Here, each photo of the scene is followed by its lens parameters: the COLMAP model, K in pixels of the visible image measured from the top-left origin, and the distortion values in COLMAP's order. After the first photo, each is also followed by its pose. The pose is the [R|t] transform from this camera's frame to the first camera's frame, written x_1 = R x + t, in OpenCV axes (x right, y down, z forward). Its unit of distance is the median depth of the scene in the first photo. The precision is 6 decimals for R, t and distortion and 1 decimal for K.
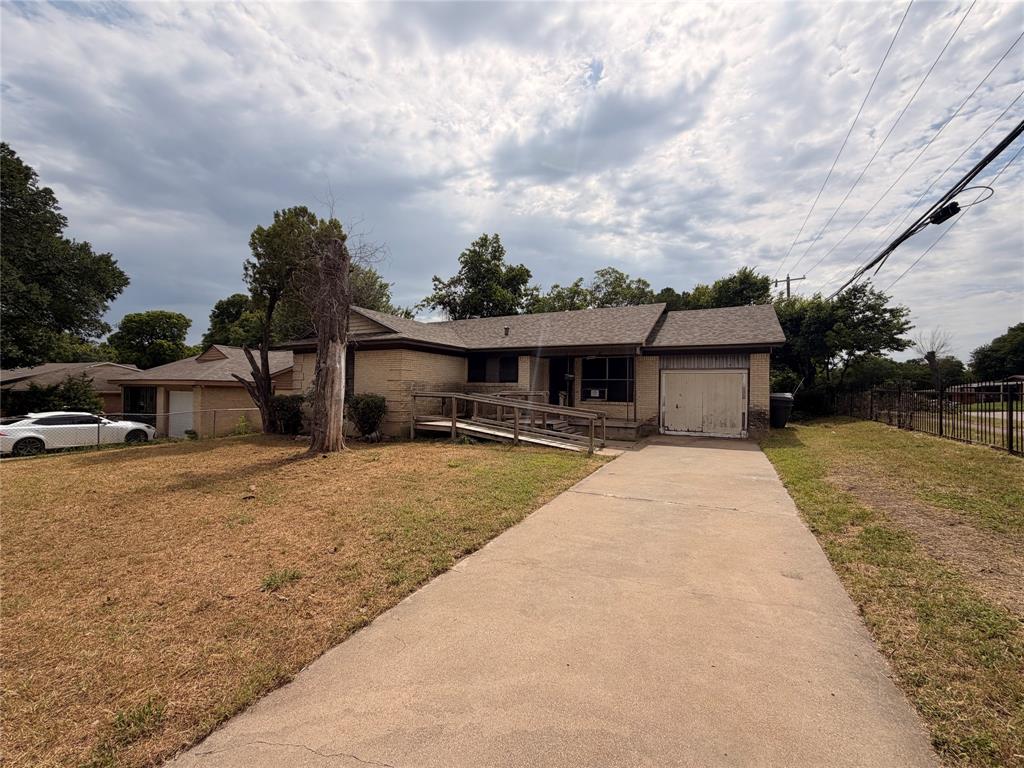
lens RADIAL K [[410.3, 0, 509.9], [0, 410.3, 389.7], [0, 0, 1]] dist [-0.001424, -0.000055]
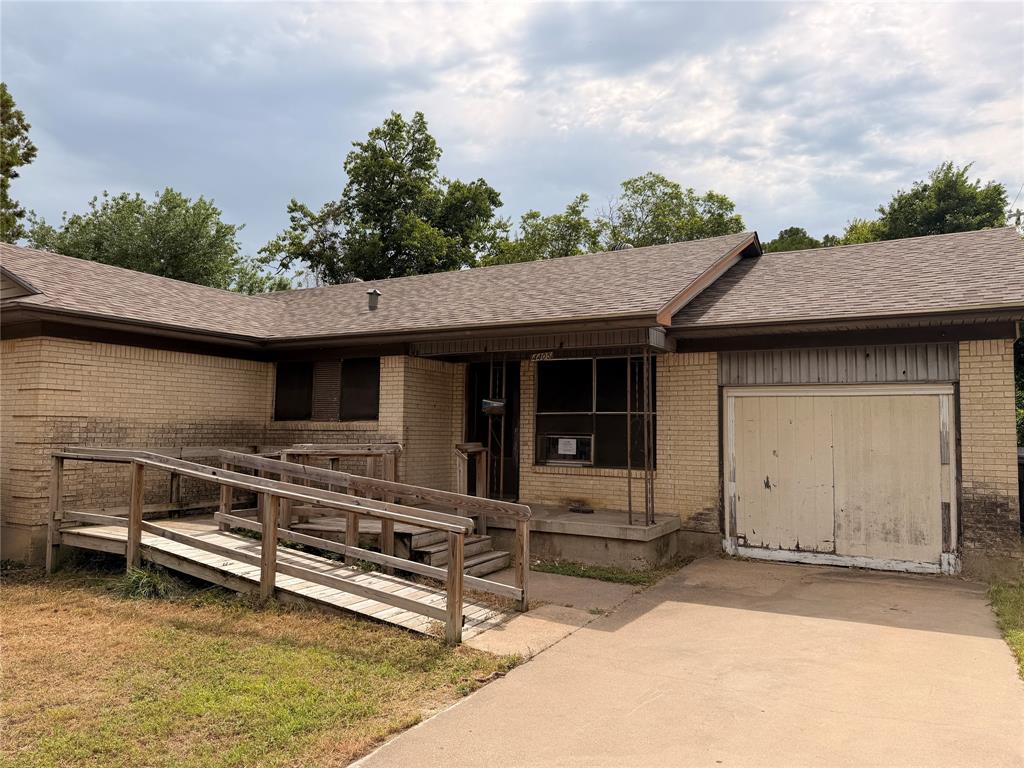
lens RADIAL K [[720.1, 0, 512.0], [0, 720.1, 384.0], [0, 0, 1]] dist [0.073886, -0.099150]
pose [[0.998741, -0.005098, -0.049905, 0.165842], [0.001682, 0.997667, -0.068252, -0.004137], [0.050137, 0.068082, 0.996419, 0.249674]]
